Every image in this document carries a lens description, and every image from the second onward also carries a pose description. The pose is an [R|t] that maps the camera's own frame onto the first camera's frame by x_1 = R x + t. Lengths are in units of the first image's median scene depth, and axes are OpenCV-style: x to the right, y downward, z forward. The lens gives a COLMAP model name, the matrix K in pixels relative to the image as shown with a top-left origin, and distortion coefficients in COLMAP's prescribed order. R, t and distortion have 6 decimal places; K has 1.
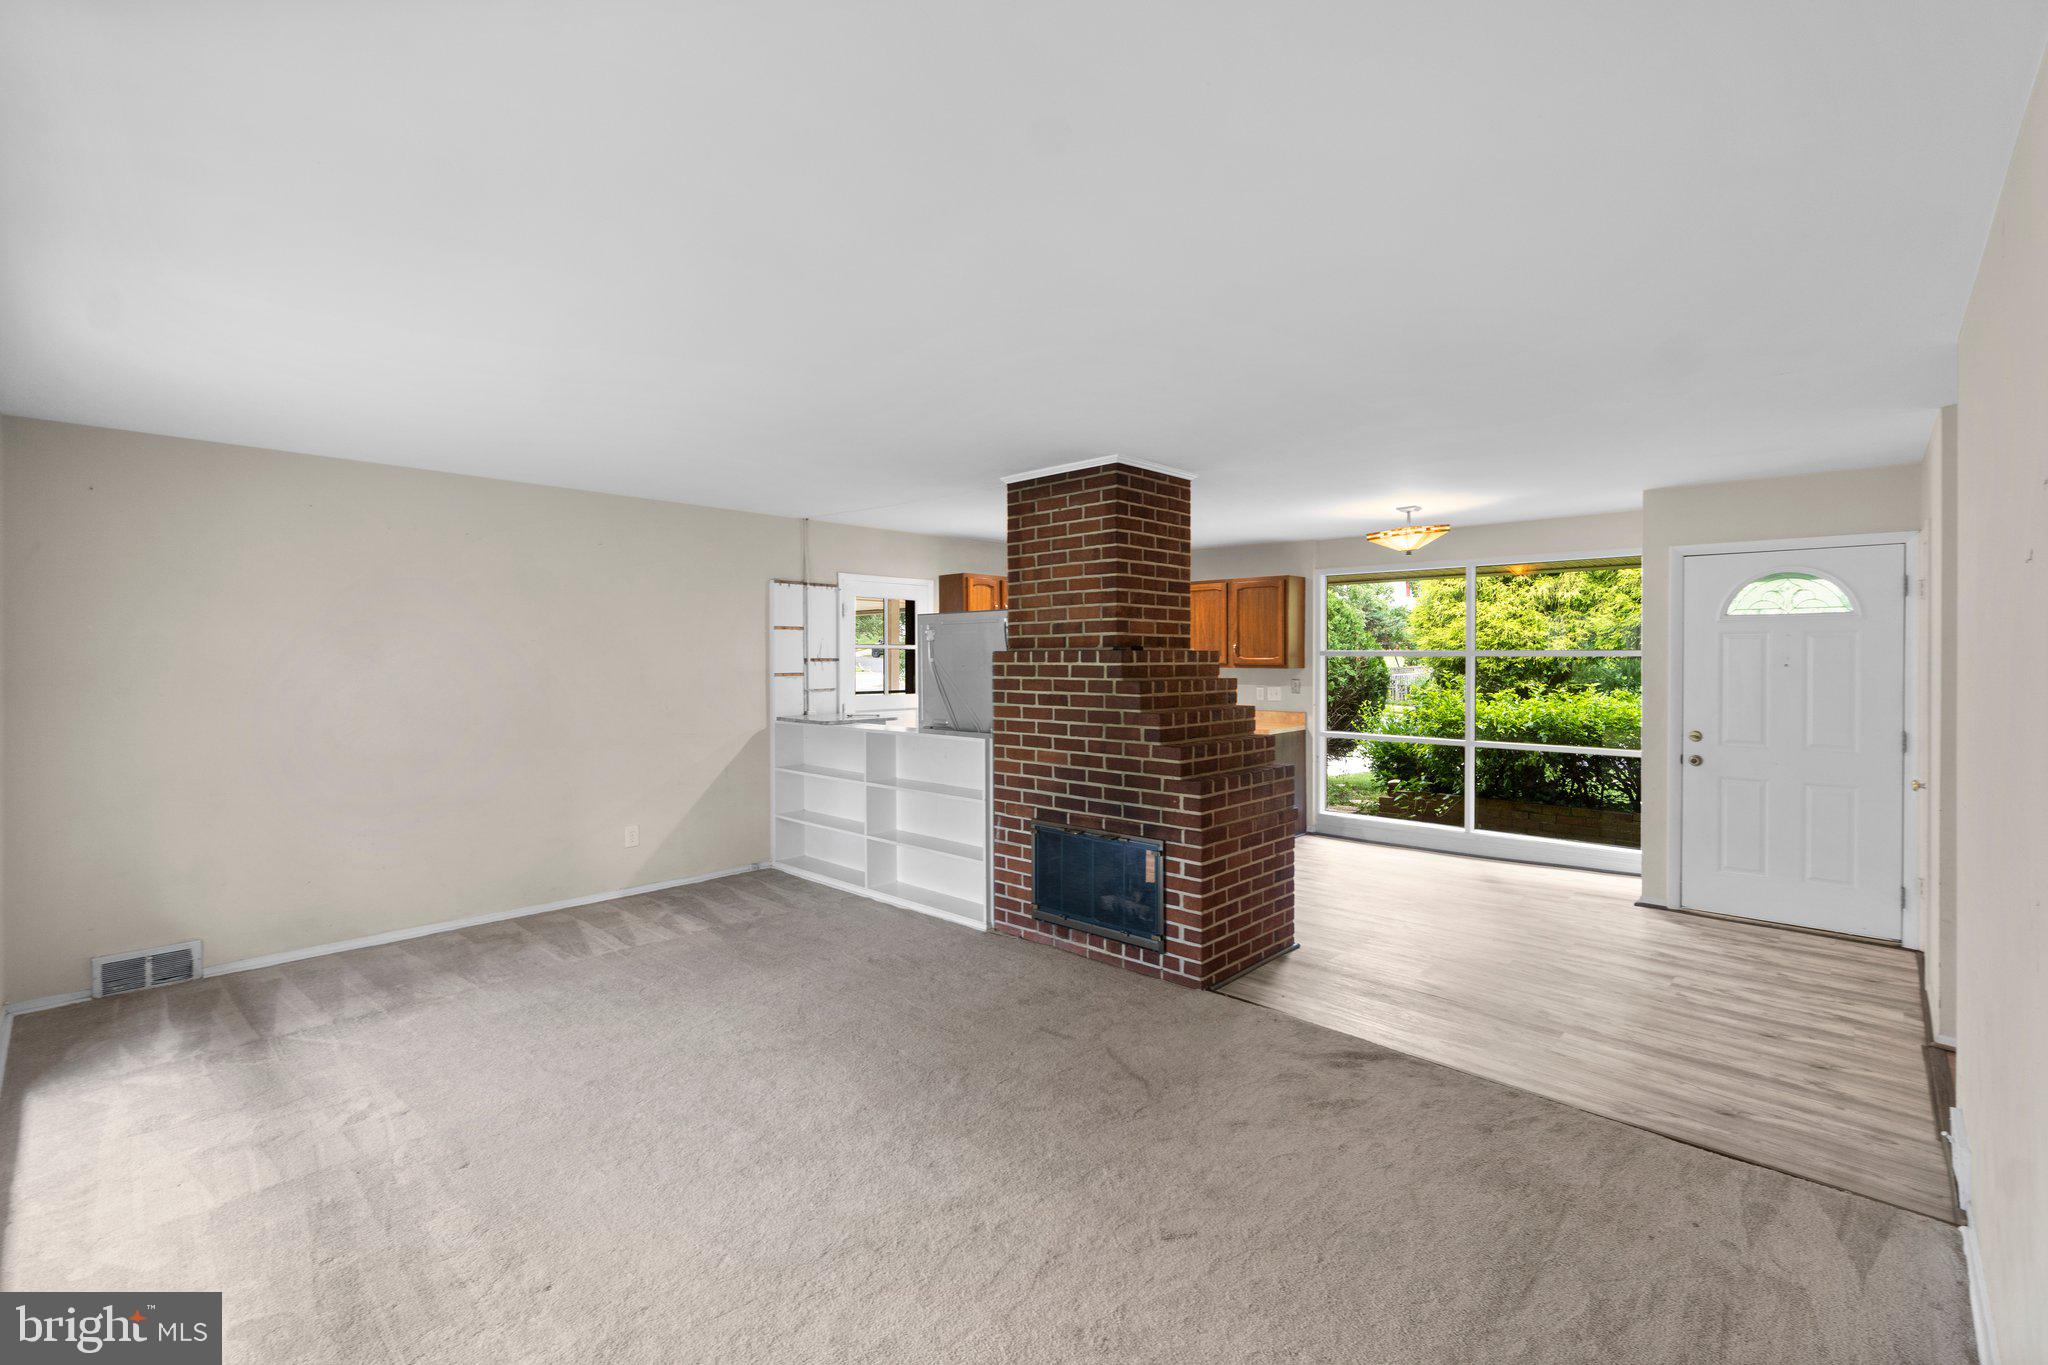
lens RADIAL K [[901.8, 0, 1035.2], [0, 901.8, 637.5], [0, 0, 1]] dist [-0.010826, 0.007181]
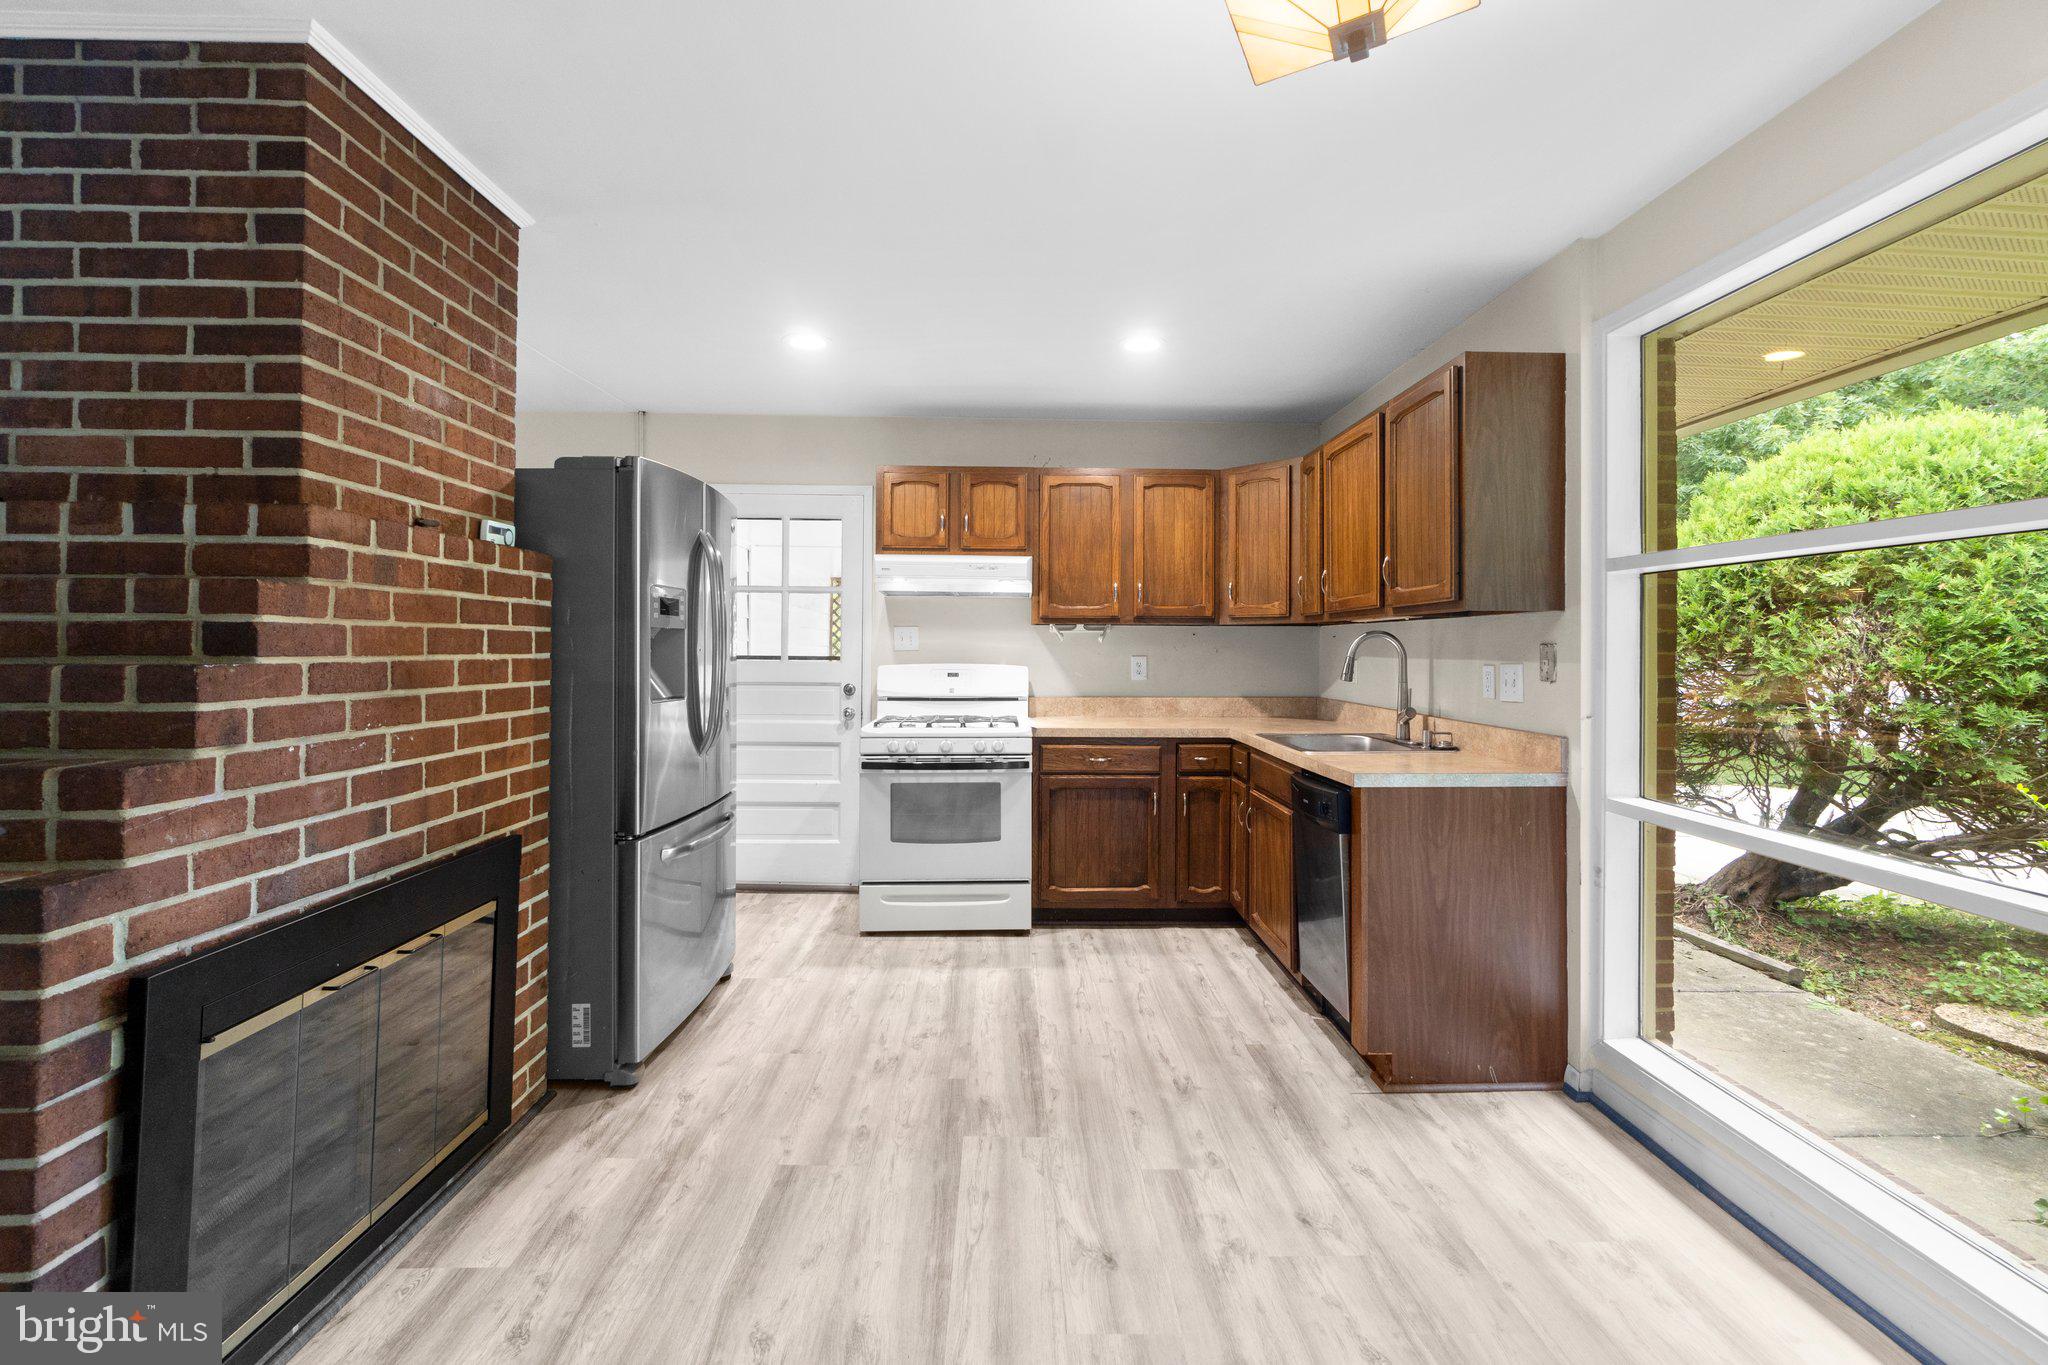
lens RADIAL K [[891.8, 0, 1044.4], [0, 891.8, 636.9], [0, 0, 1]] dist [-0.002093, -0.000622]
pose [[0.704698, -0.004649, -0.709492, 0.674996], [0.007545, 0.999971, 0.000942, 0.070289], [0.709467, -0.006017, 0.704713, 1.023212]]
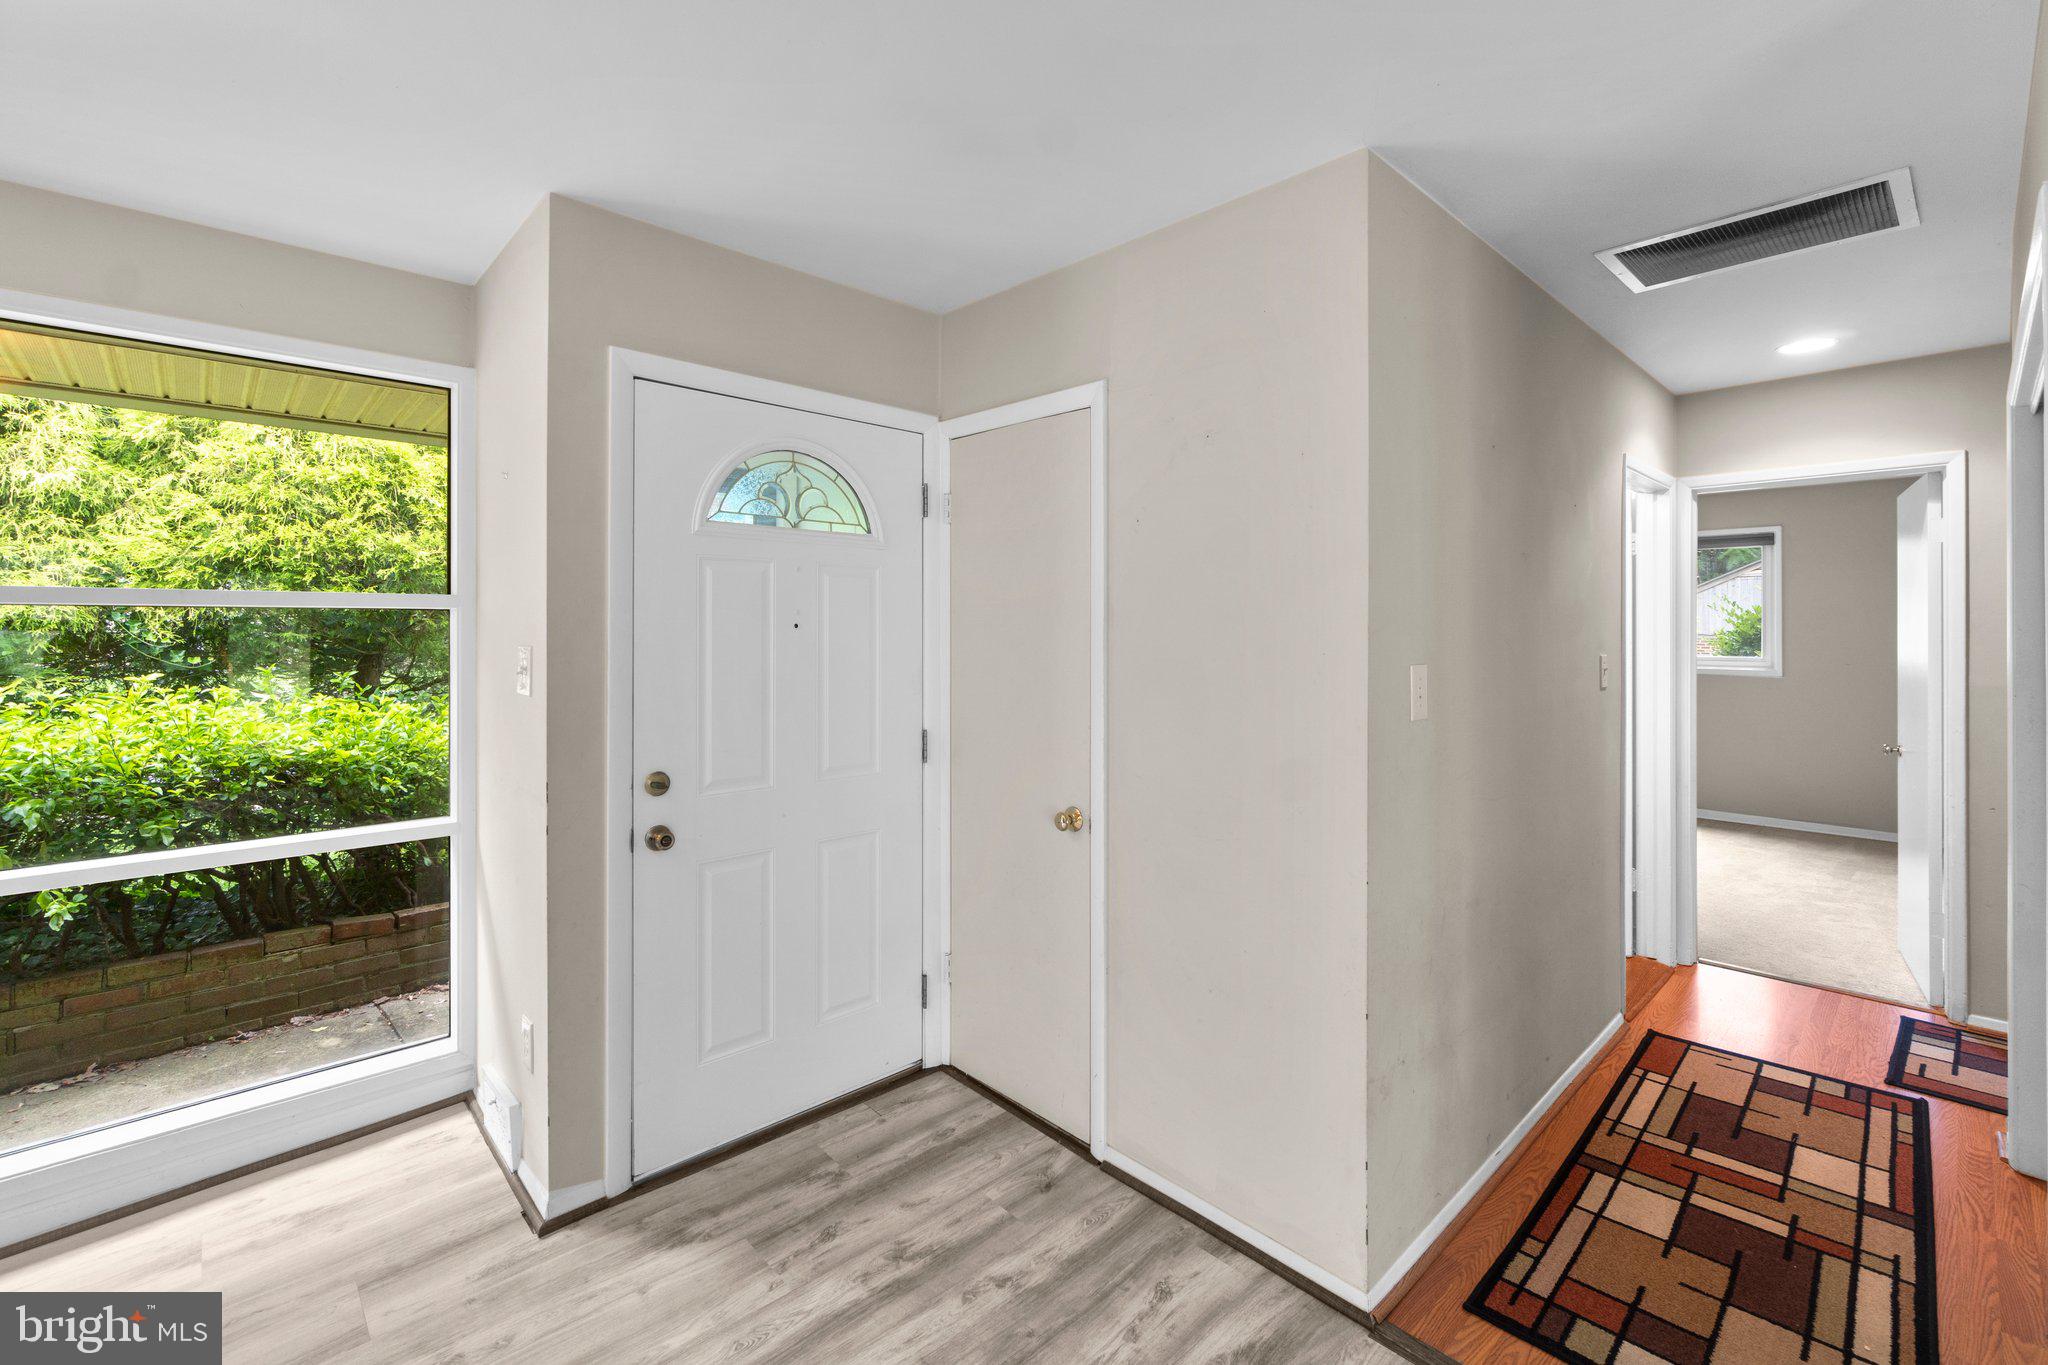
lens RADIAL K [[892.9, 0, 1016.8], [0, 892.9, 627.2], [0, 0, 1]] dist [0.000665, 0.000512]
pose [[0.072986, 0.000660, 0.997333, 0.341616], [-0.019487, 0.999810, 0.000765, 0.030954], [-0.997143, -0.019490, 0.072985, 0.899876]]
